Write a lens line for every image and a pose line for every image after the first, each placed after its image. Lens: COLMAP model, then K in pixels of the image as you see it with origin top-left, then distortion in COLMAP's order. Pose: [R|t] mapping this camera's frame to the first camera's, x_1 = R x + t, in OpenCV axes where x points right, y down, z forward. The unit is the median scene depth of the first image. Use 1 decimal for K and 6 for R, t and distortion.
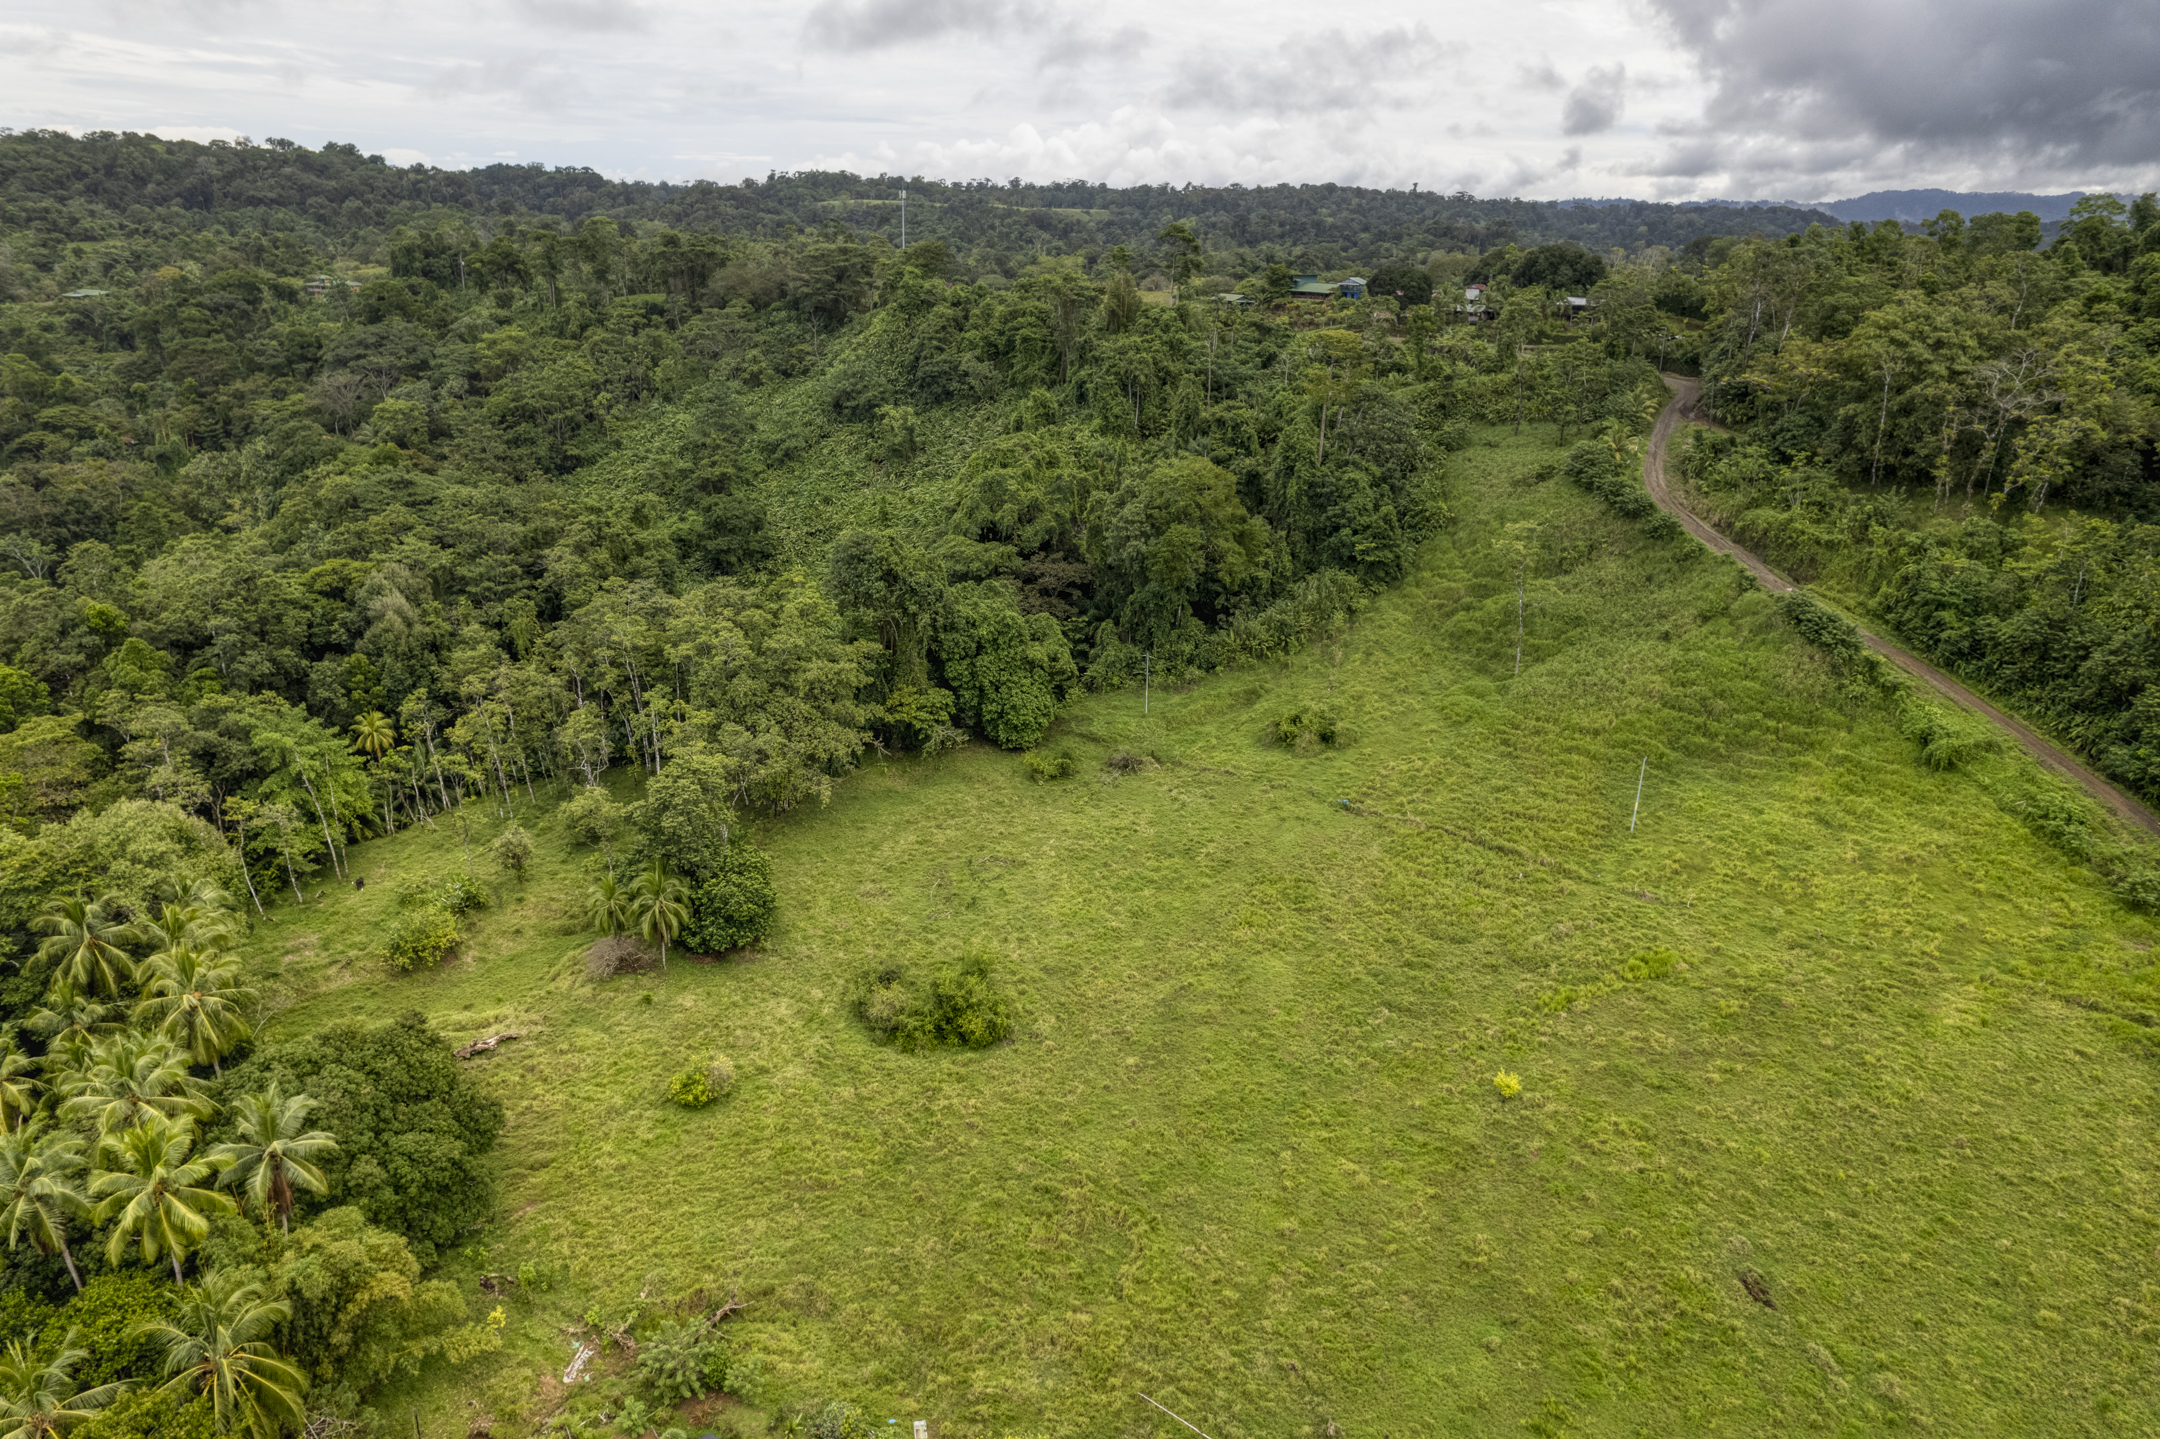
lens RADIAL K [[1370.7, 0, 1075.4], [0, 1370.7, 742.4], [0, 0, 1]] dist [-0.079803, 0.069782]
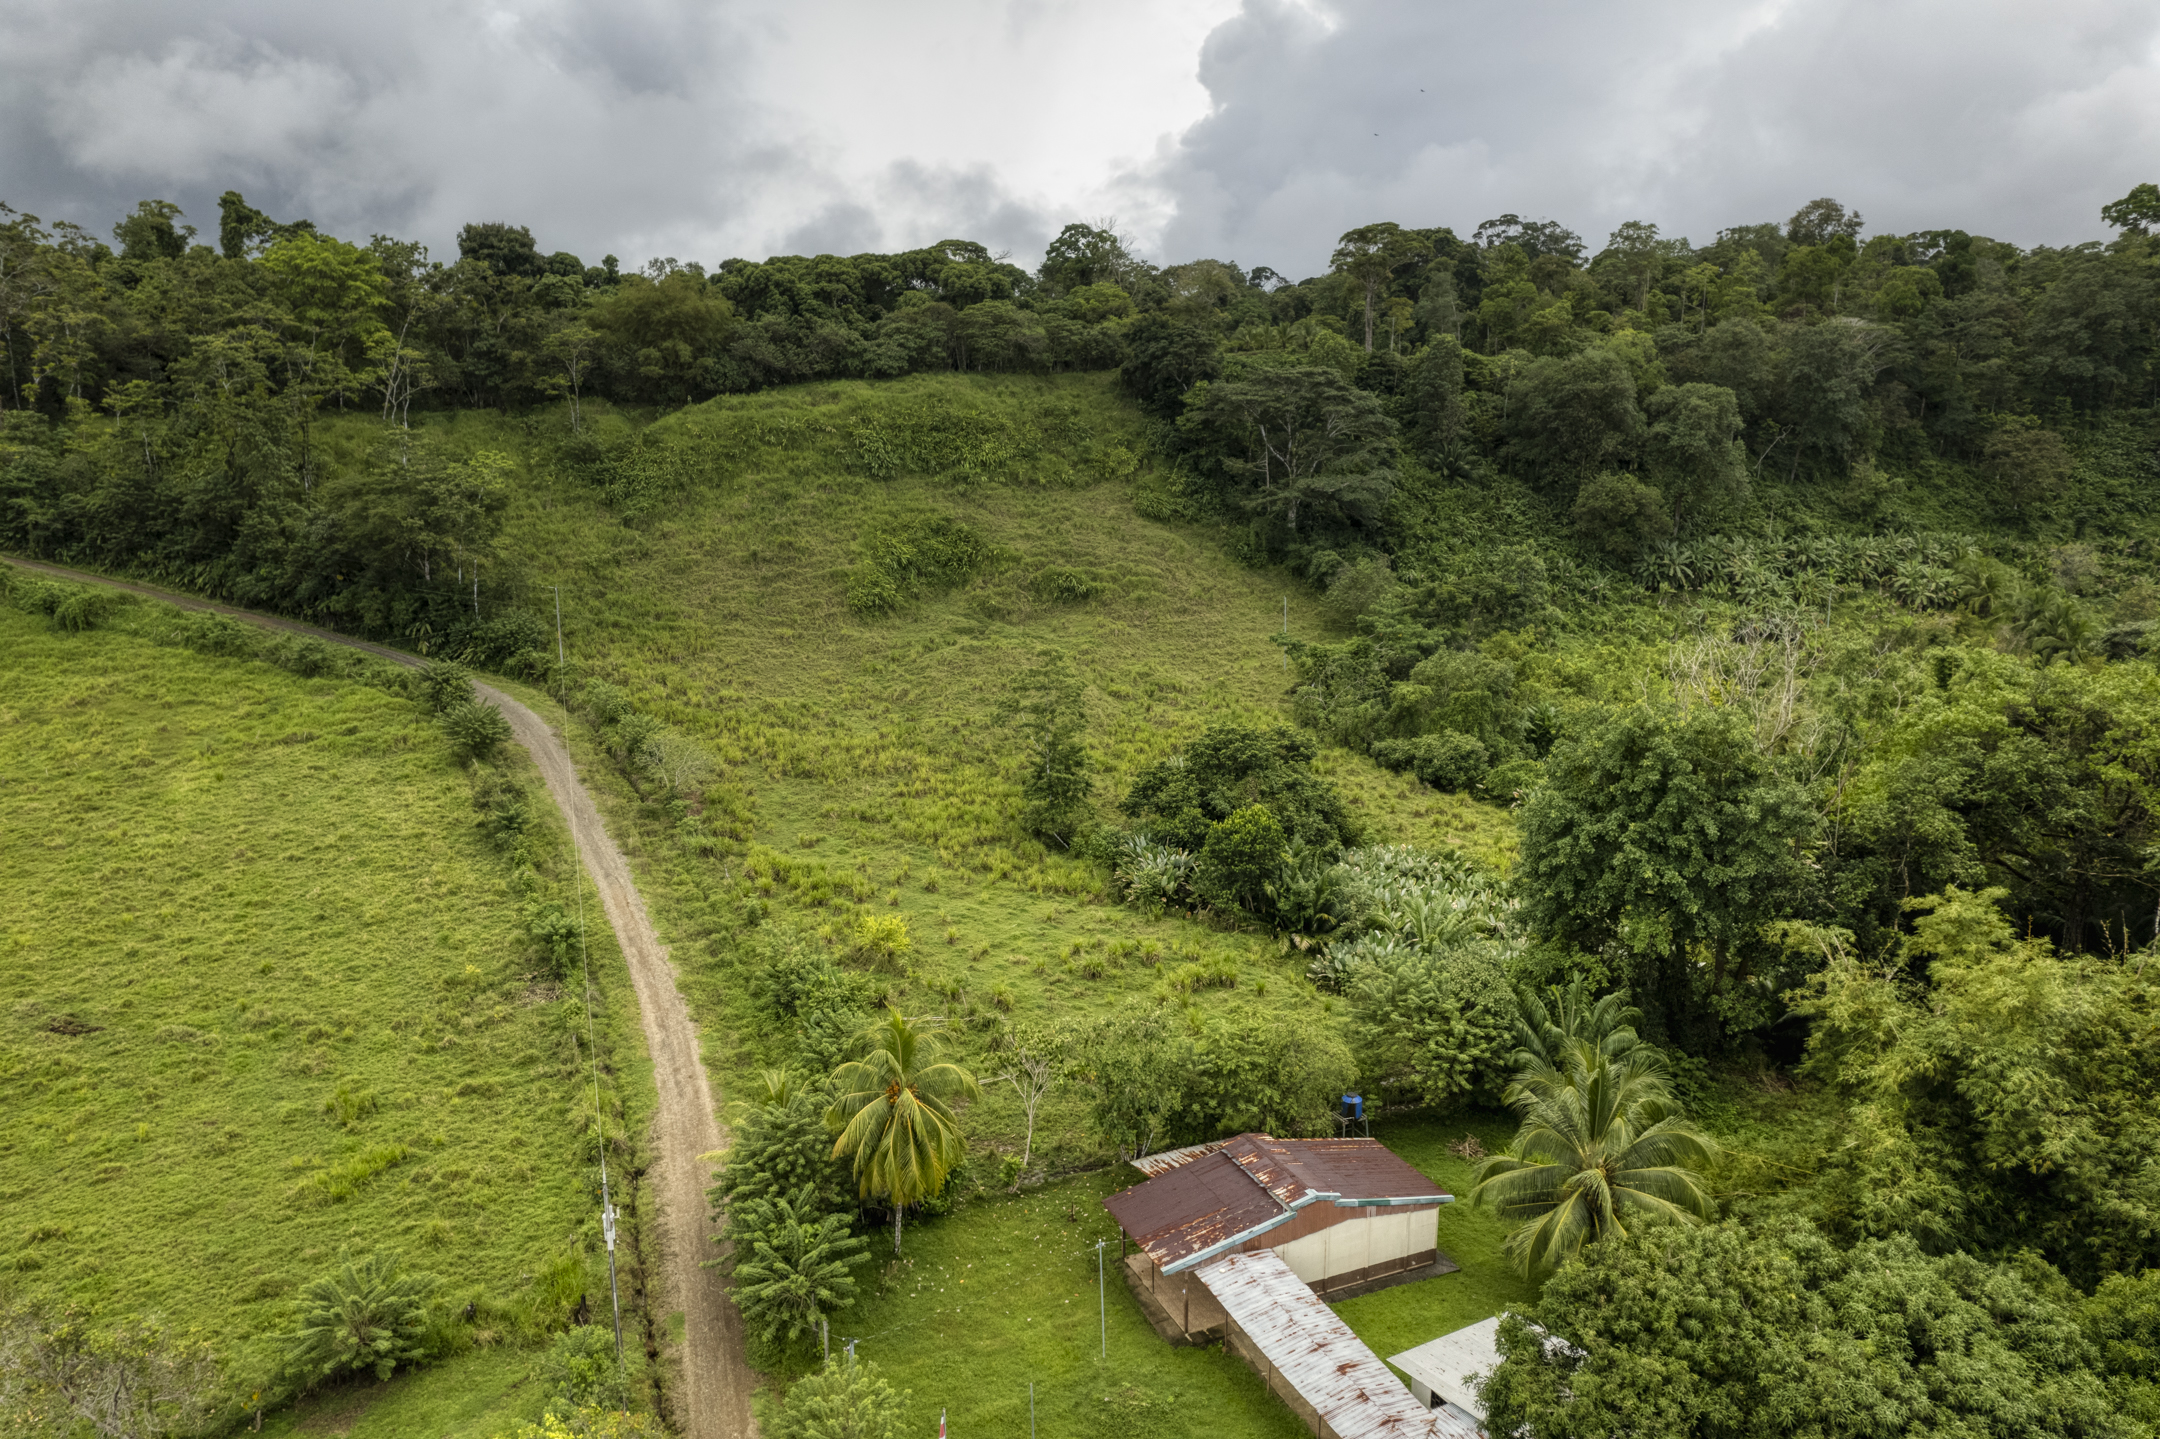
lens RADIAL K [[1377.3, 0, 1074.9], [0, 1377.3, 734.6], [0, 0, 1]] dist [-0.080042, 0.071885]
pose [[0.320257, -0.200257, 0.925923, 0.000946], [0.350124, 0.933218, 0.080734, 0.207913], [-0.880255, 0.298332, 0.368984, 0.075990]]
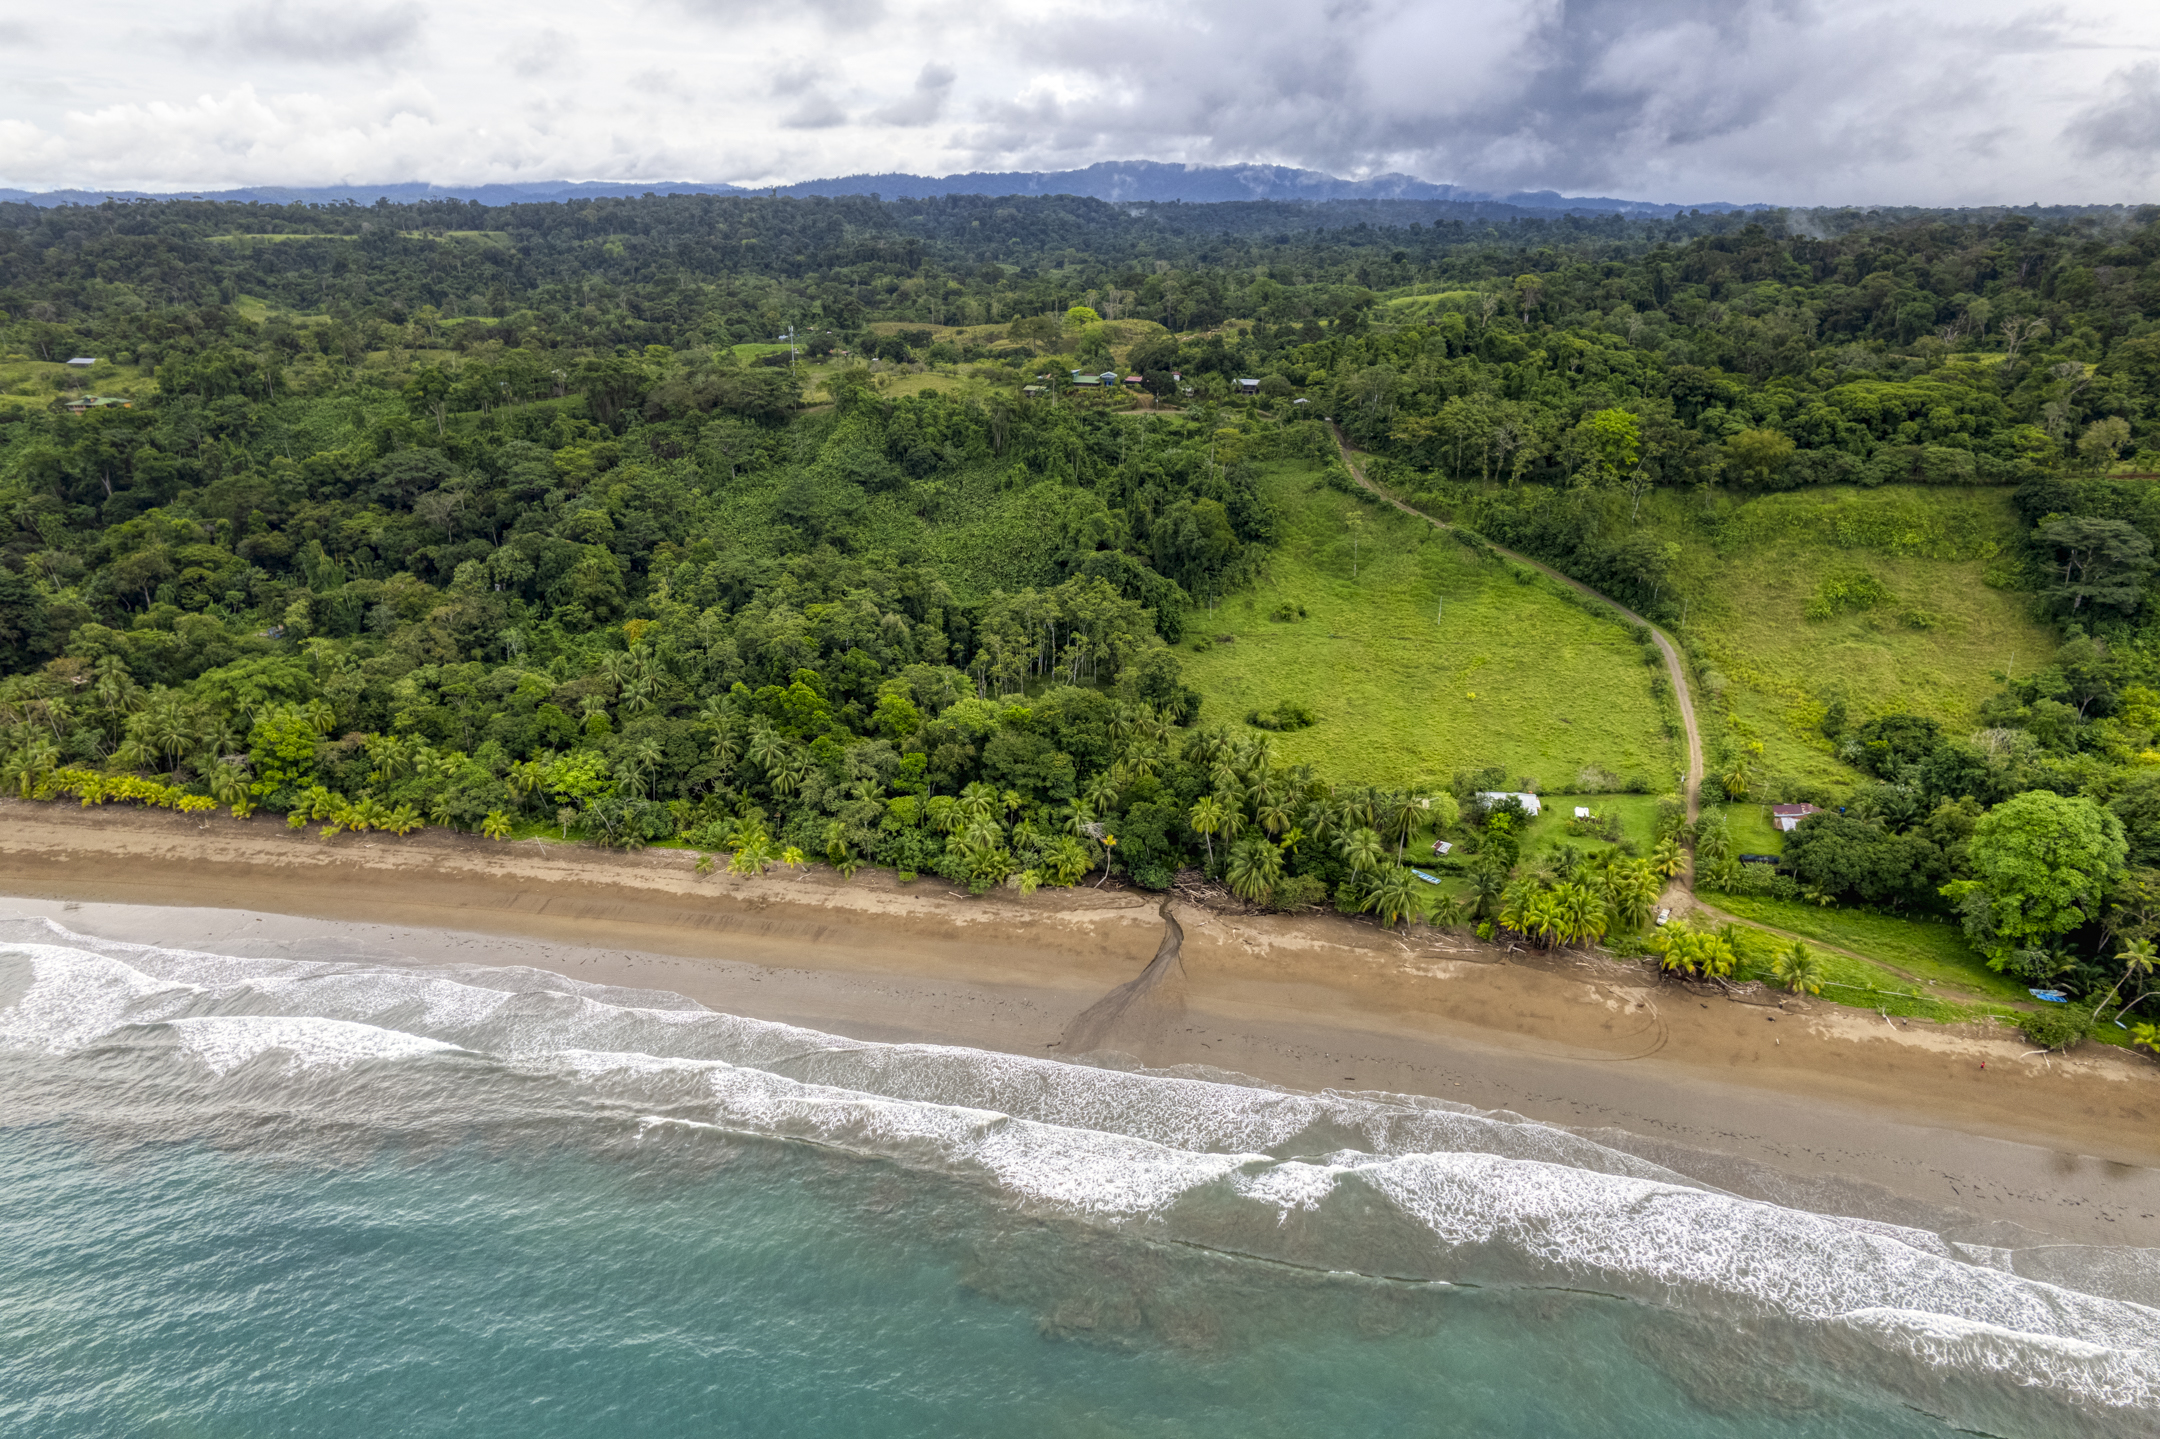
lens RADIAL K [[1377.3, 0, 1074.9], [0, 1377.3, 734.6], [0, 0, 1]] dist [-0.080042, 0.071885]
pose [[0.878929, -0.189523, 0.437682, -1.221833], [0.182717, 0.981450, 0.058060, -0.007862], [-0.440567, 0.028942, 0.897253, -0.924820]]
